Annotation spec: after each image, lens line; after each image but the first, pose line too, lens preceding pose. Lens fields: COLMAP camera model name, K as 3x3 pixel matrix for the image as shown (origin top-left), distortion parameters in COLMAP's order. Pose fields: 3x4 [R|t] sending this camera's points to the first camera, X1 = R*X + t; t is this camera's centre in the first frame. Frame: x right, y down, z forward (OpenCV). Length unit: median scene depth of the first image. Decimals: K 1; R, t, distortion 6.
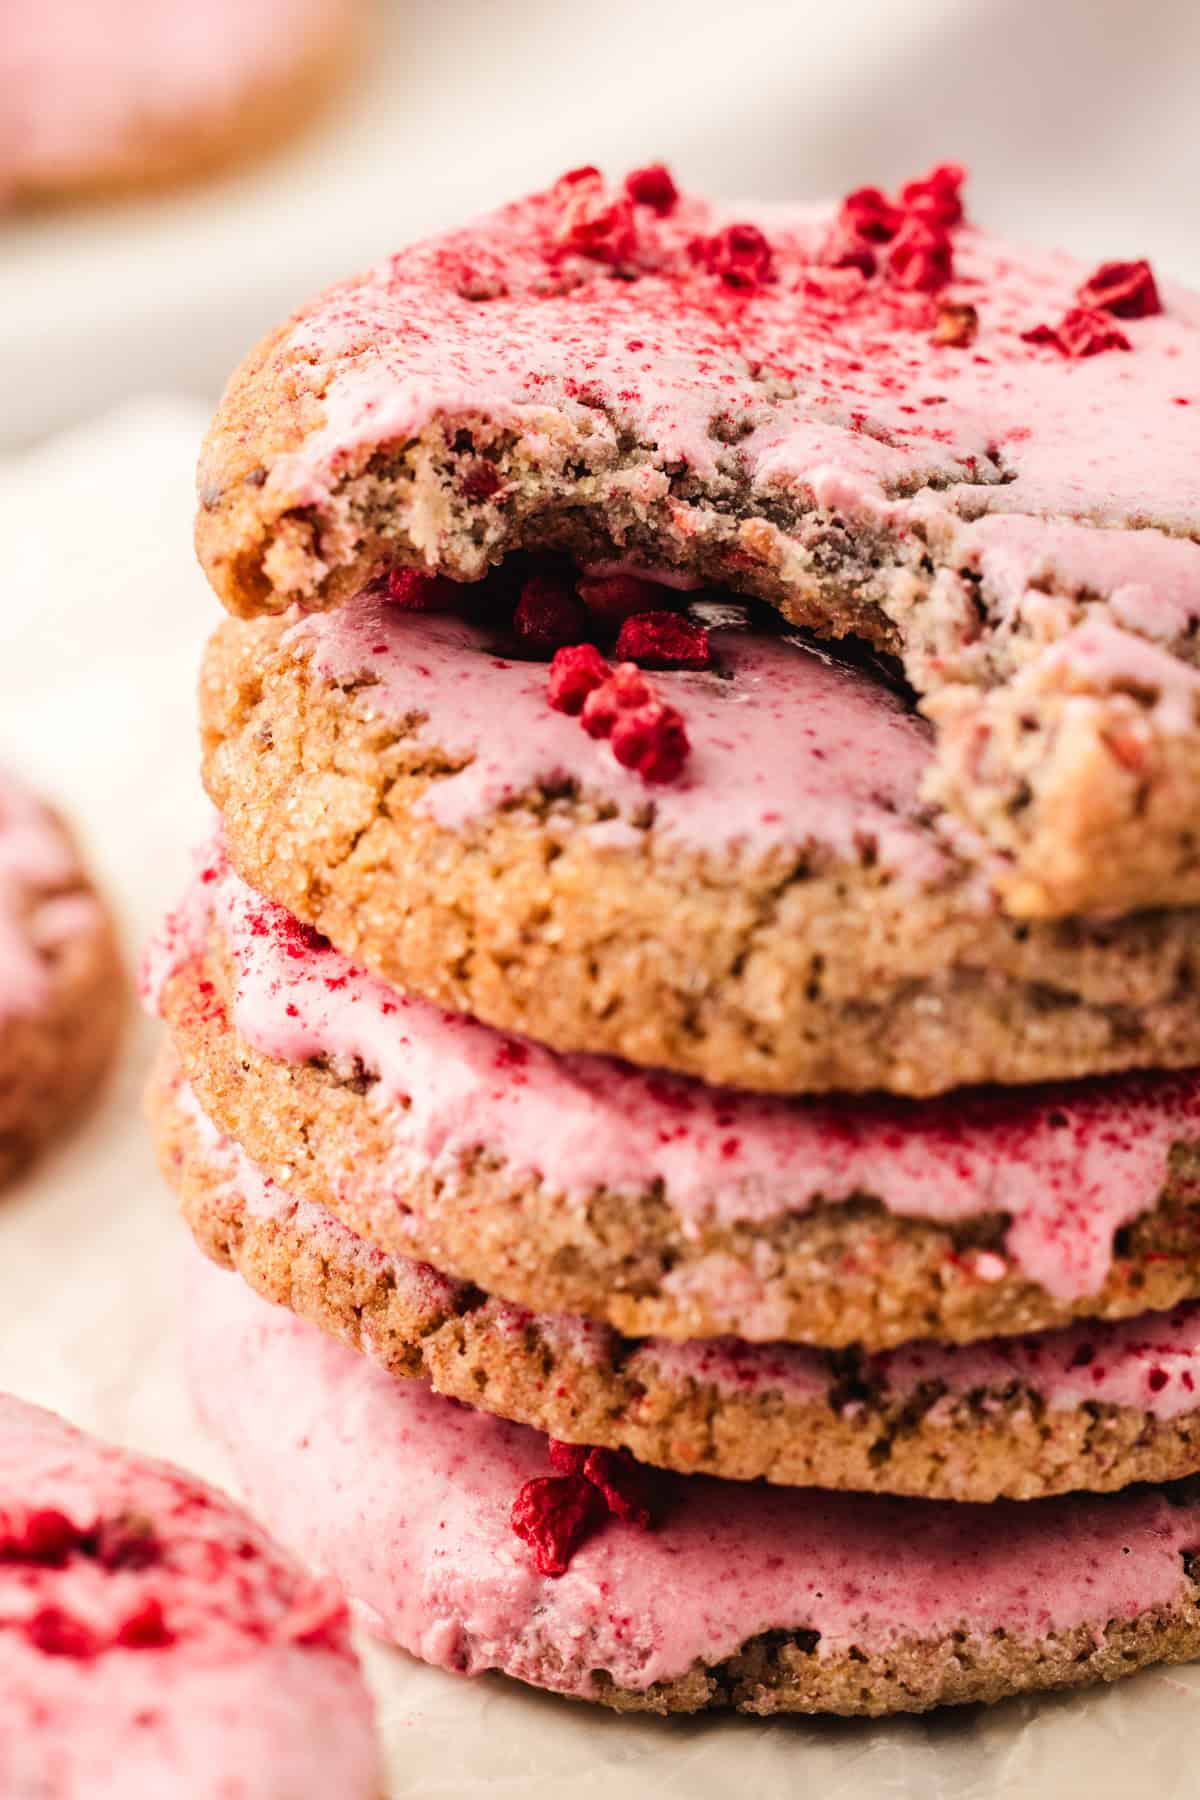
lens RADIAL K [[5697.7, 0, 600.0], [0, 5697.7, 900.0], [0, 0, 1]] dist [0.076780, -0.203681]
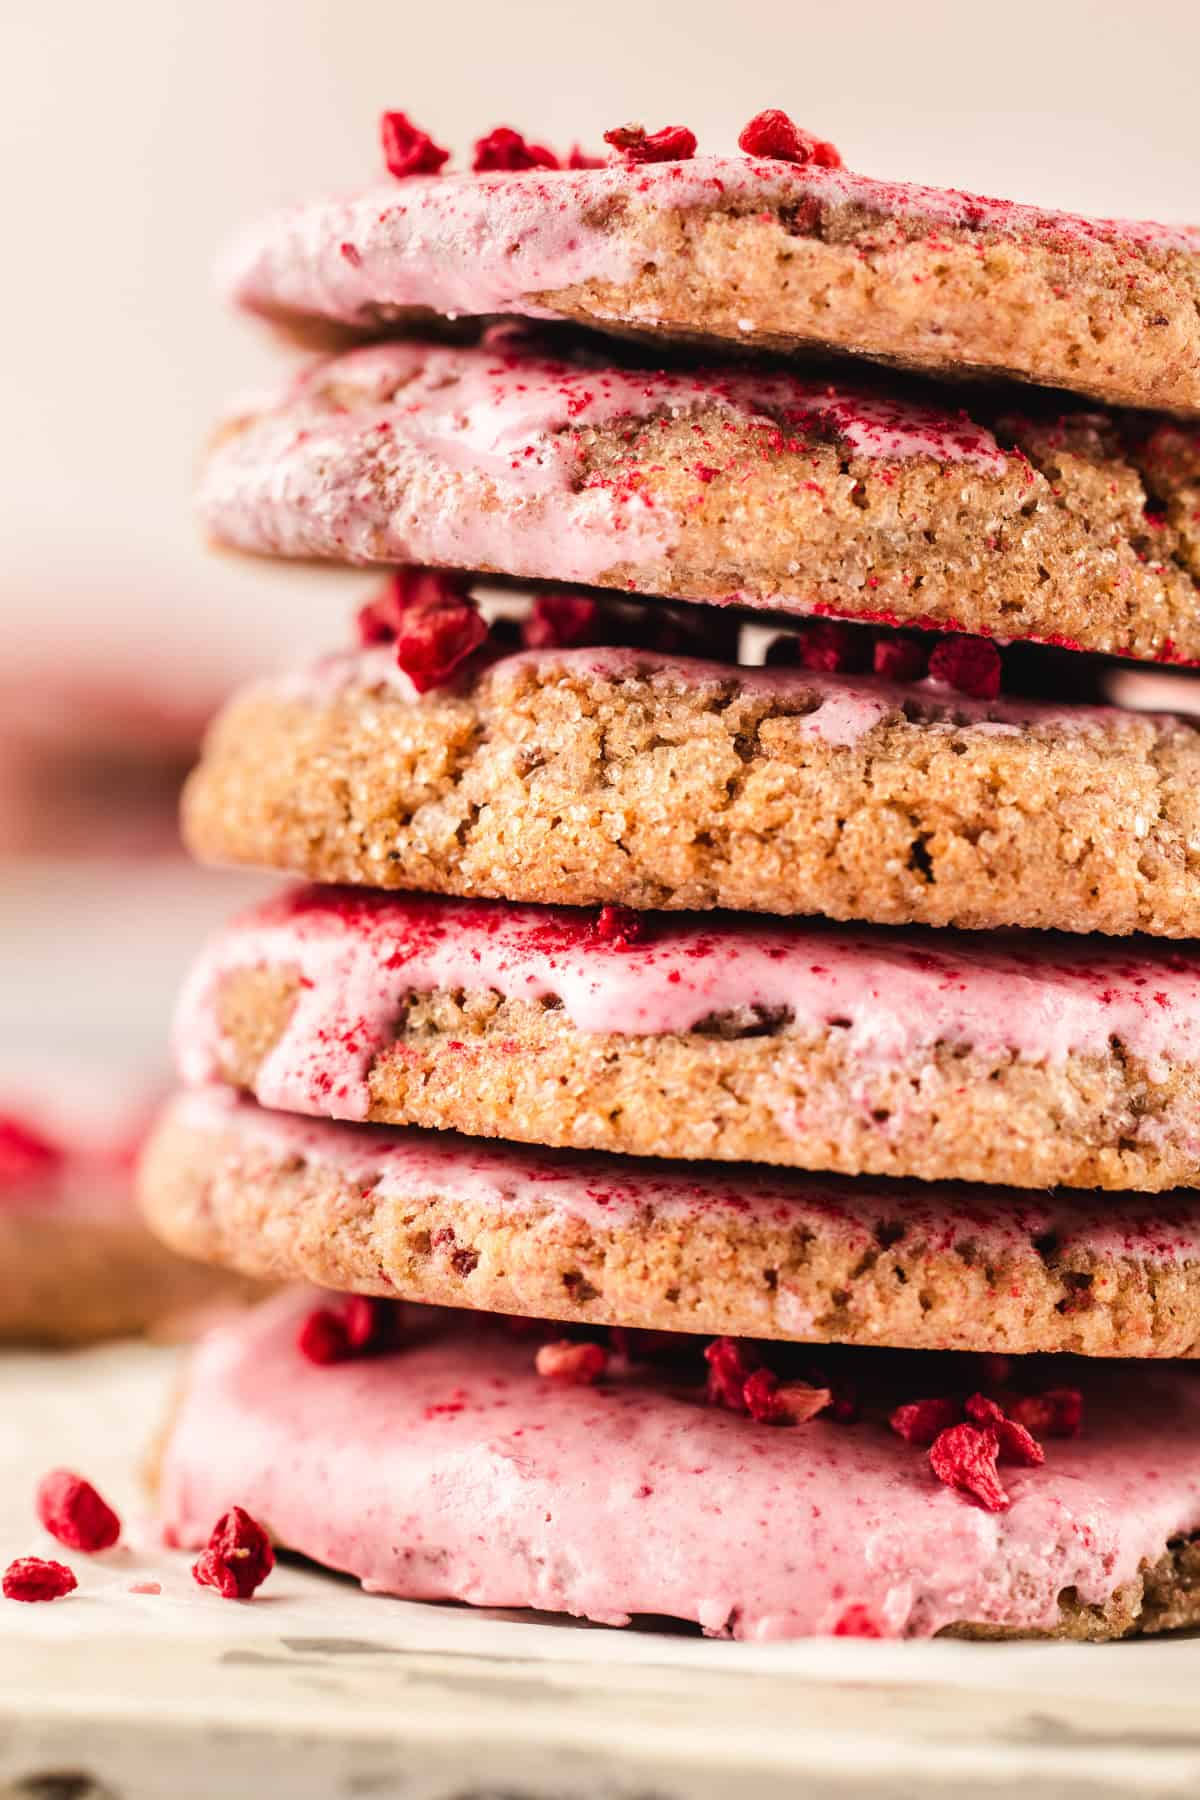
lens RADIAL K [[5697.7, 0, 600.0], [0, 5697.7, 900.0], [0, 0, 1]] dist [0.076780, -0.203681]
pose [[0.731461, -0.005611, 0.681860, -0.753715], [0.273581, 0.918368, -0.285925, 0.292544], [-0.624594, 0.395687, 0.673286, 0.337290]]
